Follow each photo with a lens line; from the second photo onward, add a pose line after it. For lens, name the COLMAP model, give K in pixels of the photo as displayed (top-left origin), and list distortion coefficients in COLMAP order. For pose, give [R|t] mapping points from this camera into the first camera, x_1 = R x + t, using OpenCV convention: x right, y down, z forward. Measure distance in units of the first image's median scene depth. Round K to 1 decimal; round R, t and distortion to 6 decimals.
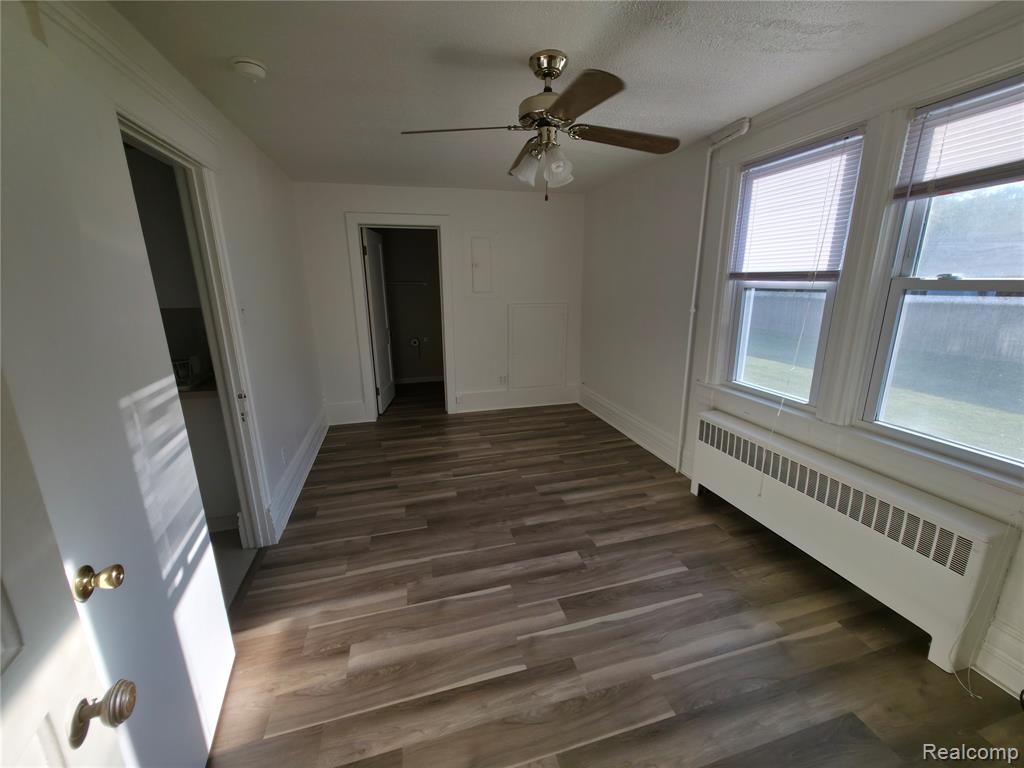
lens RADIAL K [[408.9, 0, 515.5], [0, 408.9, 381.4], [0, 0, 1]] dist [0.006757, -0.000322]
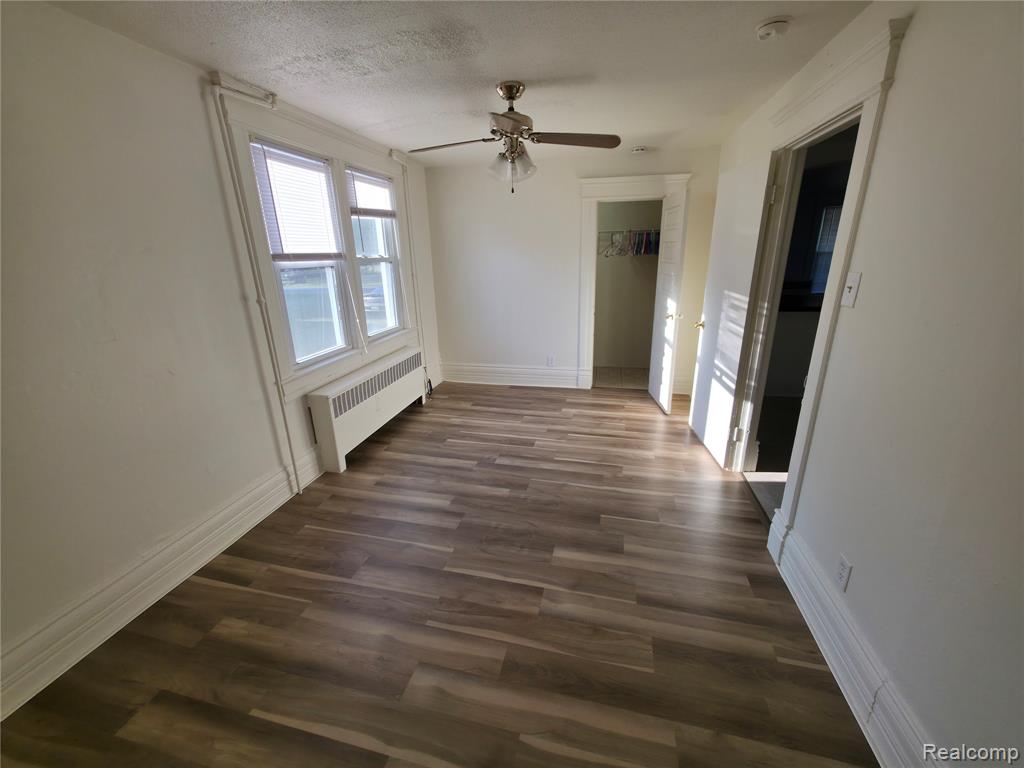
lens RADIAL K [[408.9, 0, 515.5], [0, 408.9, 381.4], [0, 0, 1]] dist [0.006757, -0.000322]
pose [[-0.873902, -0.121757, 0.470606, -0.459130], [0.148413, 0.855066, 0.496825, -0.419455], [-0.462891, 0.504021, -0.729174, 1.652078]]
